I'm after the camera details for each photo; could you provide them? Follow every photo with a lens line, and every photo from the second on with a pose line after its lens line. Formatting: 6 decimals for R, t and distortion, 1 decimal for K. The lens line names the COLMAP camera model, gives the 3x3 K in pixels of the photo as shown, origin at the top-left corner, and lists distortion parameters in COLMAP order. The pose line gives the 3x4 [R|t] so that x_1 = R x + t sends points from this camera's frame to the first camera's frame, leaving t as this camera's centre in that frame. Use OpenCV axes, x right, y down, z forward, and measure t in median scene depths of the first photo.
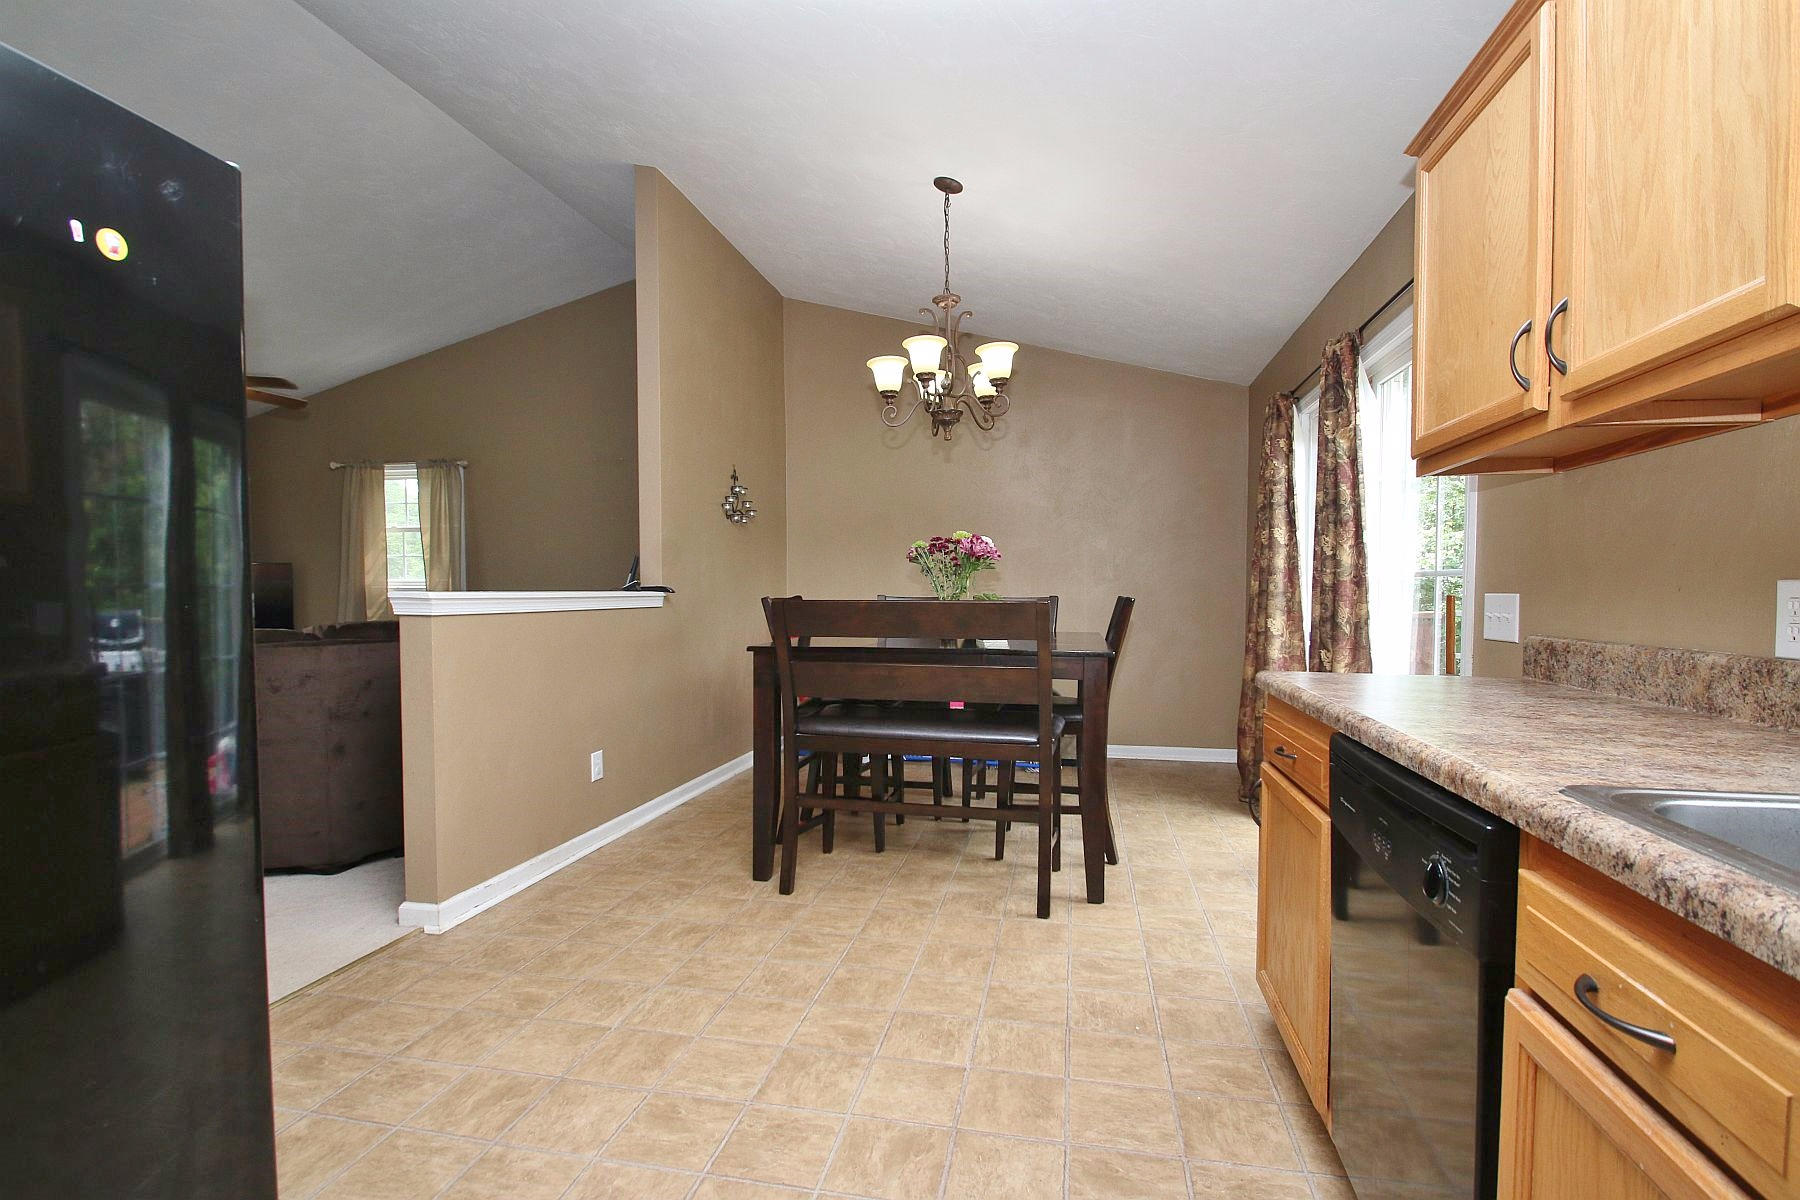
lens RADIAL K [[836.5, 0, 913.3], [0, 836.5, 598.0], [0, 0, 1]] dist [0.008720, -0.012662]
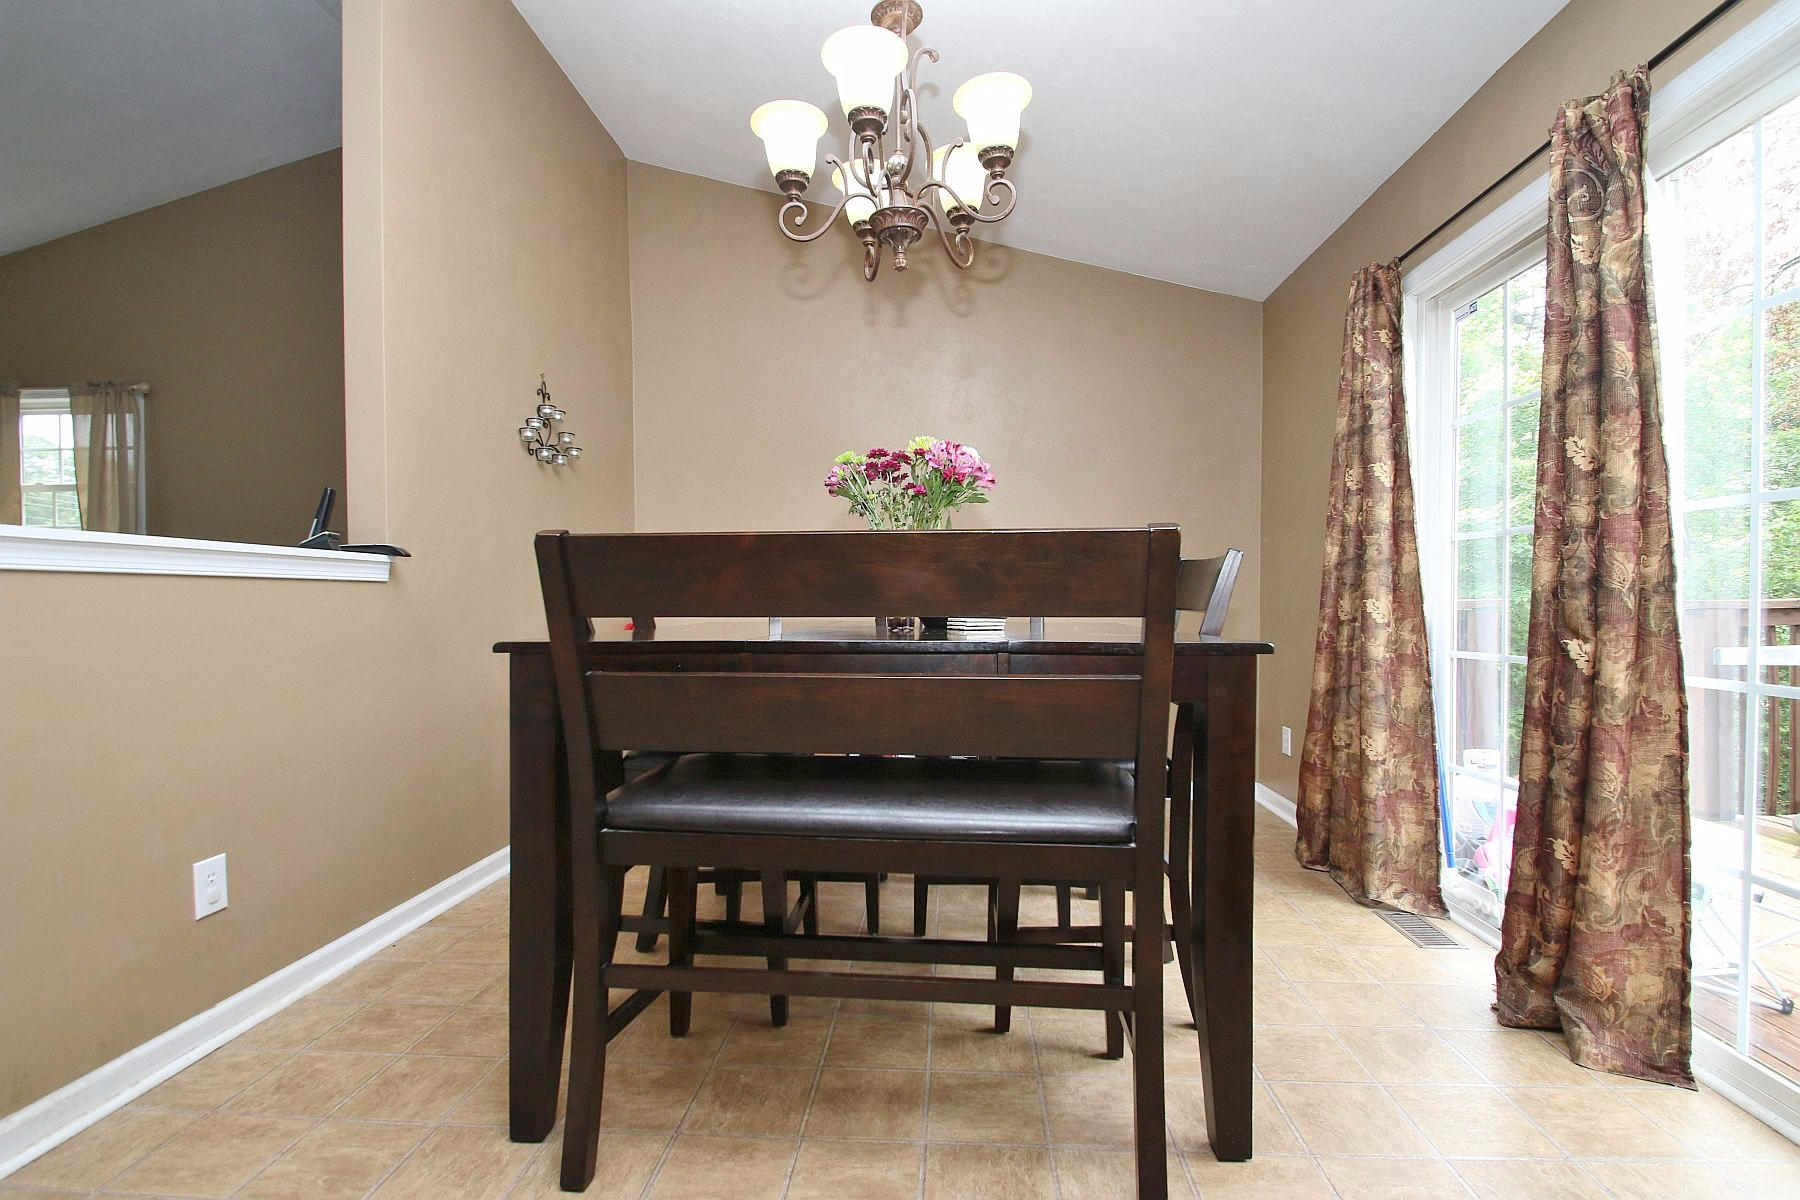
lens RADIAL K [[836.5, 0, 911.2], [0, 836.5, 605.4], [0, 0, 1]] dist [0.008720, -0.012662]
pose [[0.990537, -0.003616, 0.137195, -0.028295], [0.004288, 0.999980, -0.004597, 0.035477], [-0.137175, 0.005141, 0.990533, 0.443755]]
